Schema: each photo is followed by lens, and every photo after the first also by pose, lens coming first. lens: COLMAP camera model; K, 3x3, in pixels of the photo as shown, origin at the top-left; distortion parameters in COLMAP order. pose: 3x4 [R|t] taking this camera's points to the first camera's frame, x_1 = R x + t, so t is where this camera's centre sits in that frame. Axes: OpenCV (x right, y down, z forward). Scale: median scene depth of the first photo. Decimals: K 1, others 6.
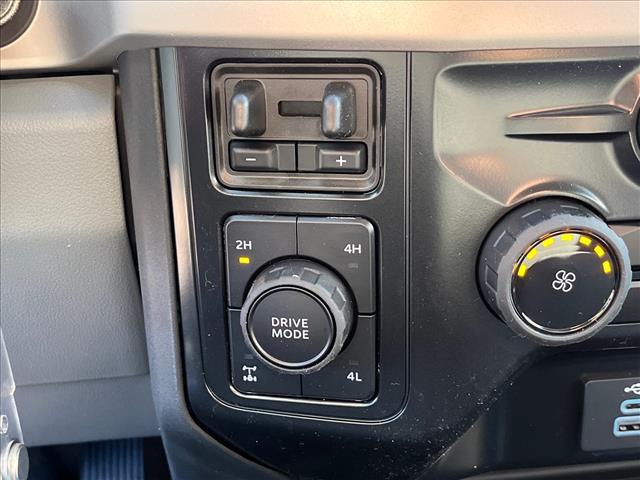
lens RADIAL K [[868.3, 0, 320.2], [0, 868.3, 241.4], [0, 0, 1]] dist [0.067864, 0.000000]
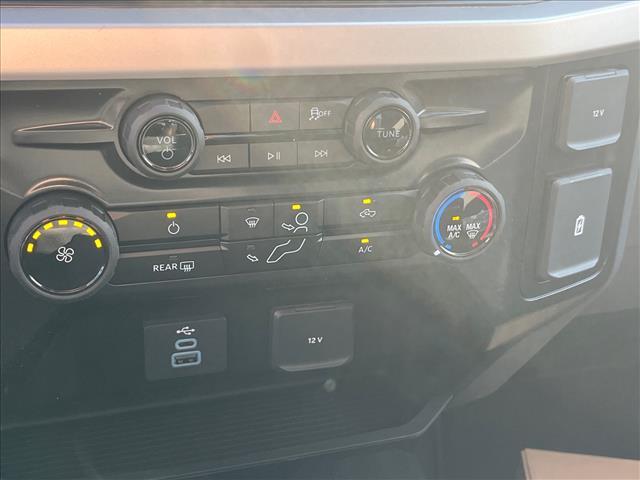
lens RADIAL K [[868.3, 0, 319.8], [0, 868.3, 239.6], [0, 0, 1]] dist [0.067864, 0.000000]
pose [[0.969190, -0.014686, 0.245875, 0.328359], [0.000533, 0.998344, 0.057532, -0.053993], [-0.246312, -0.055629, 0.967593, -0.384308]]
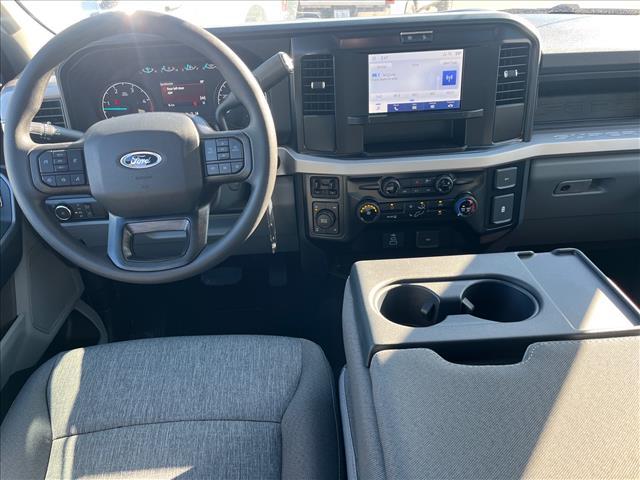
lens RADIAL K [[480.5, 0, 317.9], [0, 480.5, 240.9], [0, 0, 1]] dist [0.011118, 0.003748]
pose [[0.998996, 0.009083, -0.043872, 0.073253], [-0.005171, 0.996064, 0.088487, -0.055475], [0.044503, -0.088171, 0.995111, -2.362865]]
